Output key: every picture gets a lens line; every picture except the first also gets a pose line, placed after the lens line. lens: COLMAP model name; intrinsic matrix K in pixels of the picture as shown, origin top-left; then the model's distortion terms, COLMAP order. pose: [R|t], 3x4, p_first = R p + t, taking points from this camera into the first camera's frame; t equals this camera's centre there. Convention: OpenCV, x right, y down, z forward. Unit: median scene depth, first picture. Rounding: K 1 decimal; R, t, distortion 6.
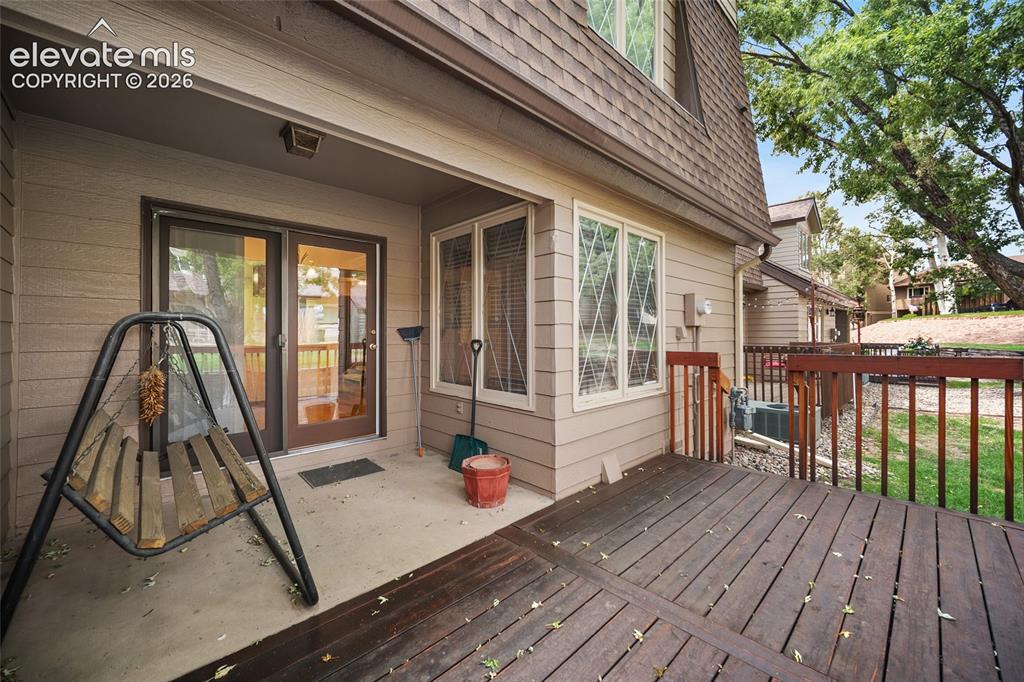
lens RADIAL K [[409.9, 0, 516.1], [0, 409.9, 330.7], [0, 0, 1]] dist [-0.000258, -0.000017]
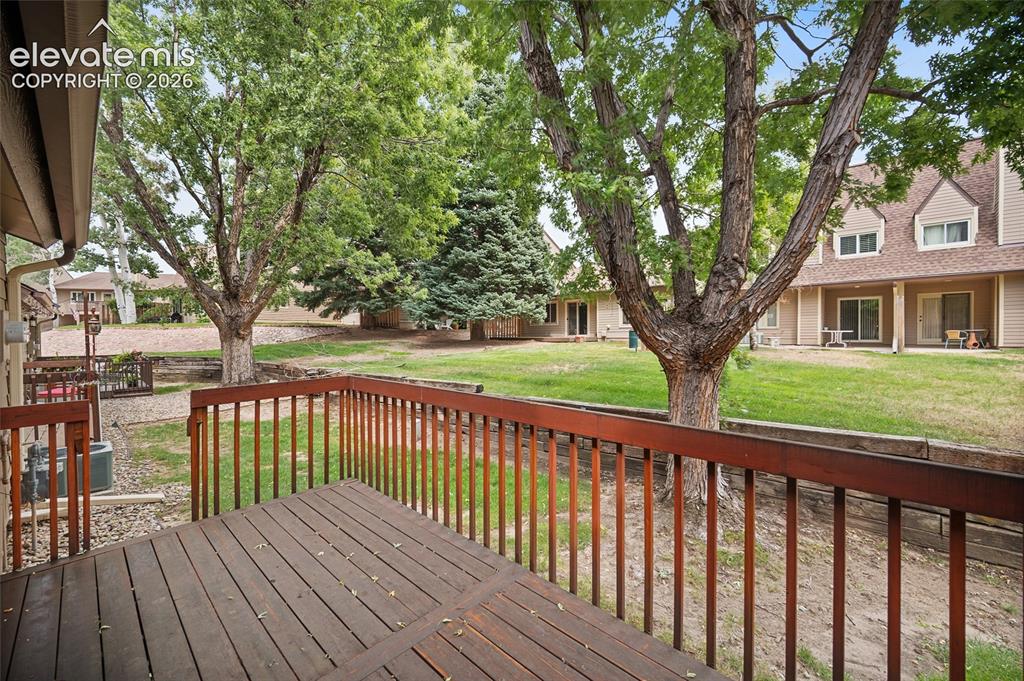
lens RADIAL K [[409.9, 0, 516.0], [0, 409.9, 338.5], [0, 0, 1]] dist [-0.000258, -0.000017]
pose [[-0.038329, -0.012809, 0.999183, -0.282282], [0.003288, 0.999911, 0.012944, -0.069347], [-0.999260, 0.003782, -0.038284, 0.284555]]
